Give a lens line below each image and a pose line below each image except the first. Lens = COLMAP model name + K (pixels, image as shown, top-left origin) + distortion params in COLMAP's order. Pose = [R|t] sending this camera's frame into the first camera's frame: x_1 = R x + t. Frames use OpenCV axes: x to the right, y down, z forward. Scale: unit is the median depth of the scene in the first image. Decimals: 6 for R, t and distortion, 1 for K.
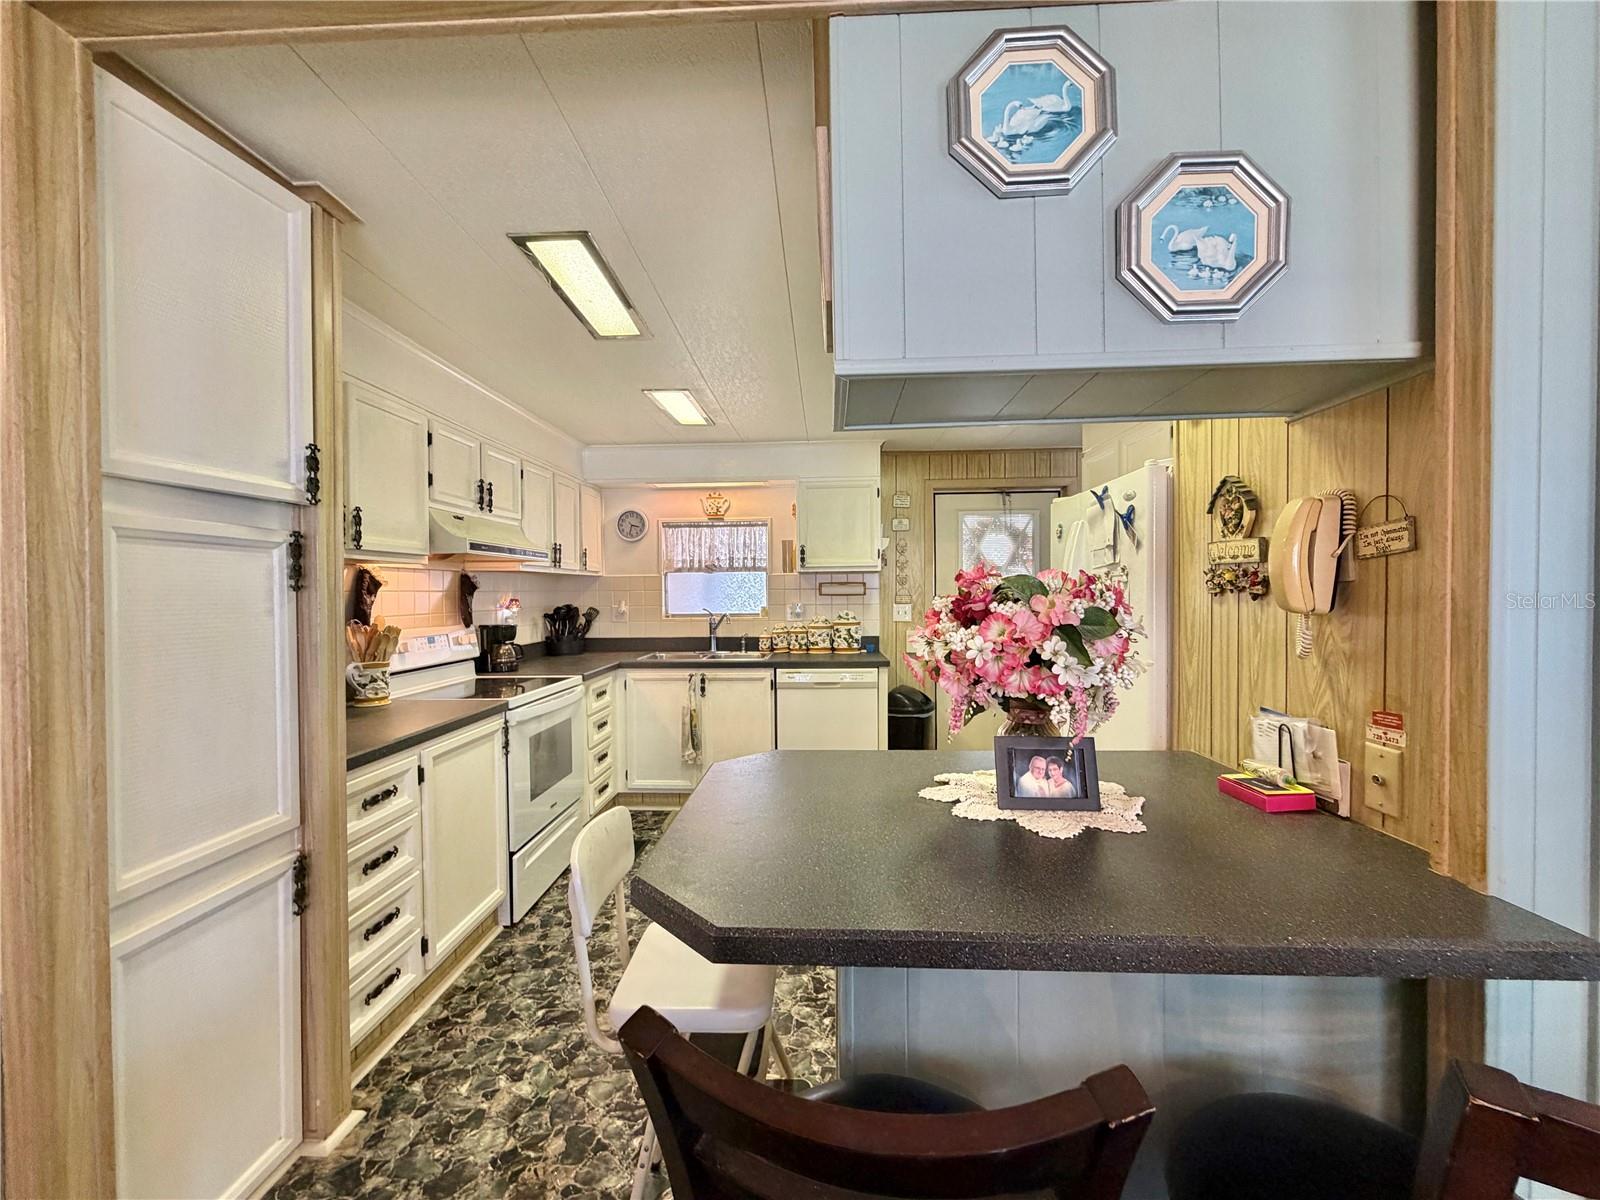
lens RADIAL K [[638.8, 0, 797.5], [0, 638.8, 601.5], [0, 0, 1]] dist [-0.000563, 0.000250]
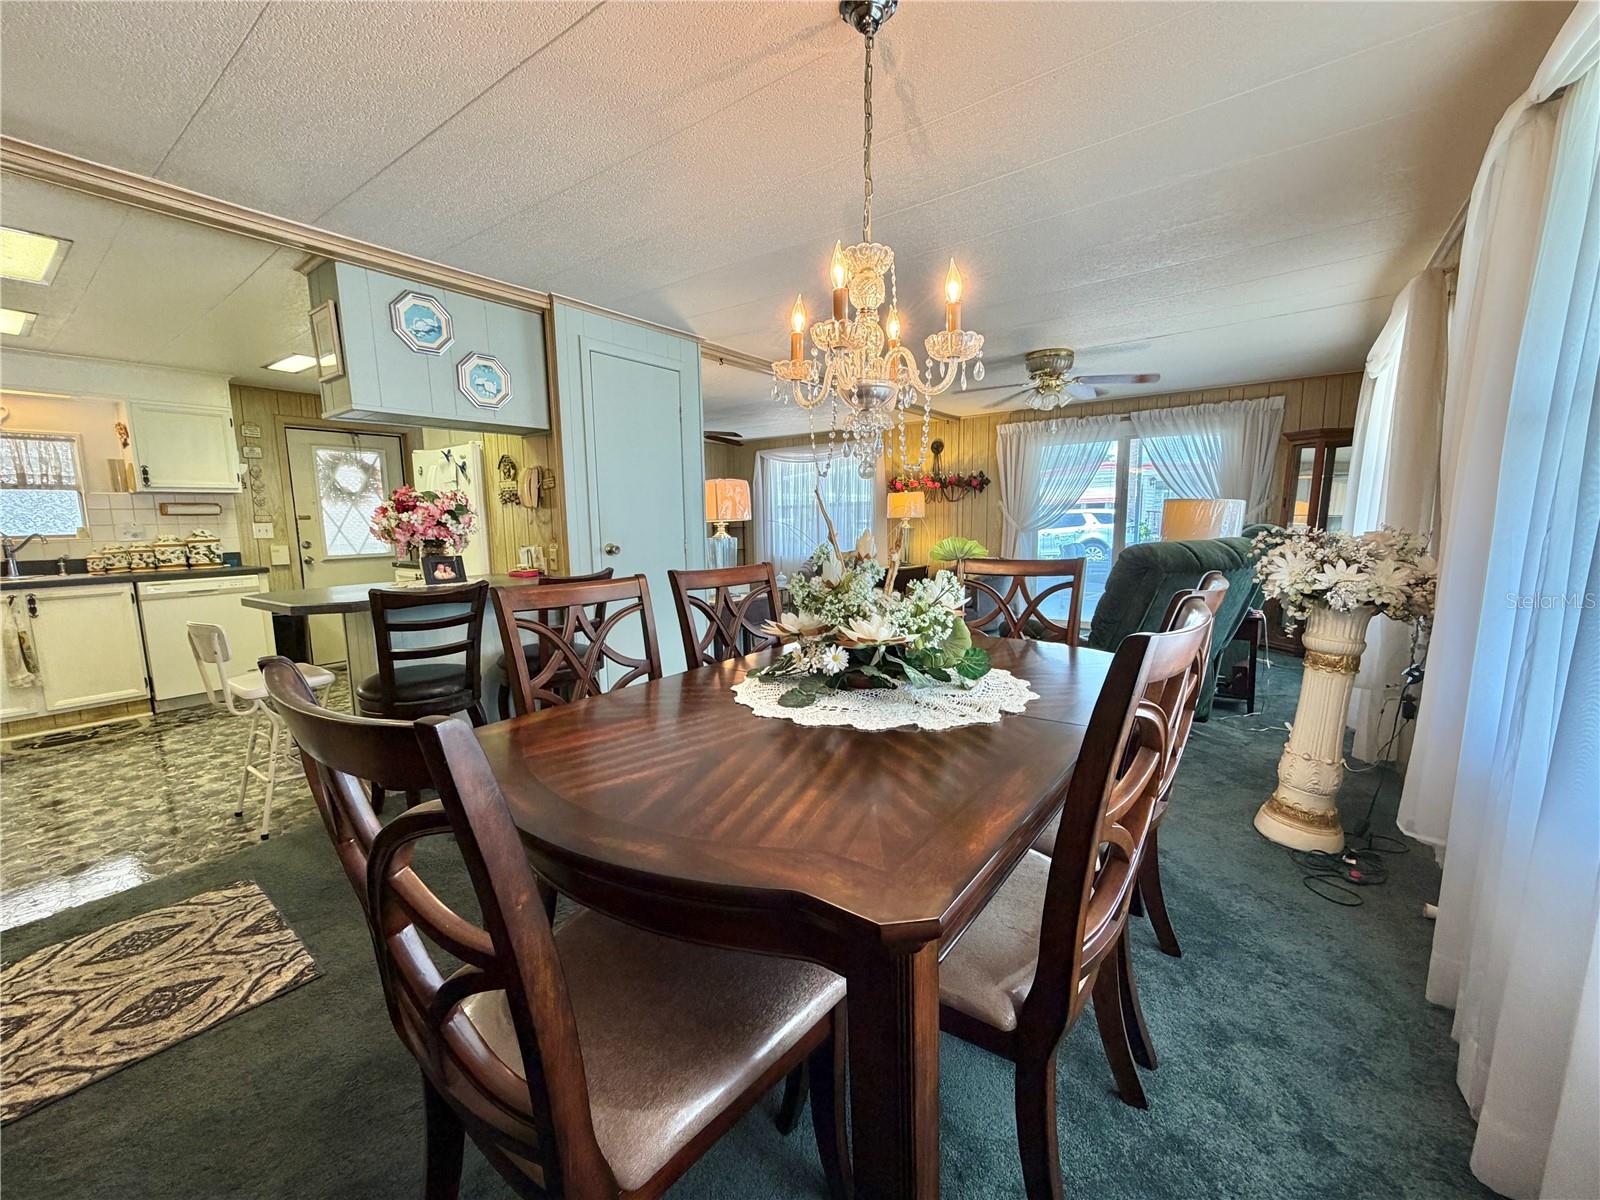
lens RADIAL K [[639.8, 0, 798.7], [0, 639.8, 603.4], [0, 0, 1]] dist [0.000419, 0.000114]
pose [[0.558700, -0.110032, 0.822038, -0.737150], [0.025431, 0.992967, 0.115628, 0.109763], [-0.828980, -0.043696, 0.557569, -1.264421]]
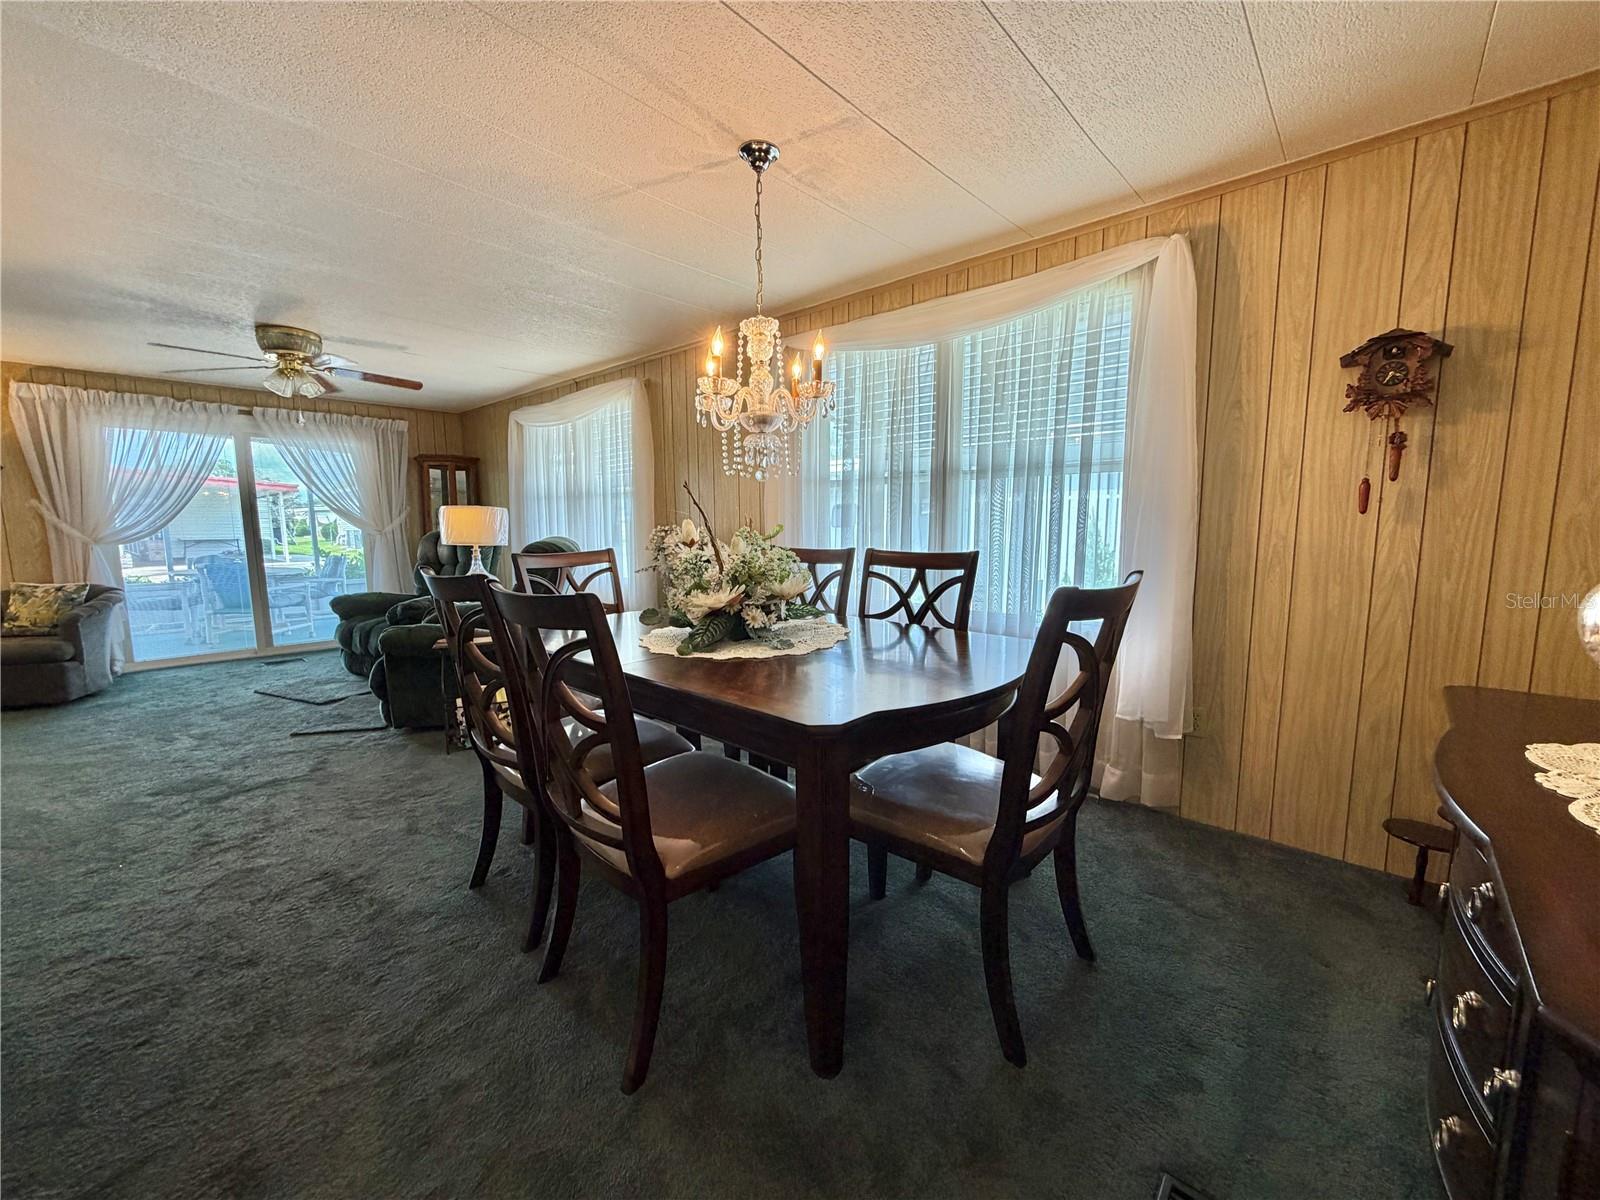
lens RADIAL K [[638.8, 0, 797.5], [0, 638.8, 601.5], [0, 0, 1]] dist [-0.000563, 0.000250]
pose [[-0.773316, -0.066175, 0.630558, -0.788371], [0.023679, 0.990830, 0.133024, 0.109993], [-0.633579, 0.117801, -0.764657, 0.172362]]
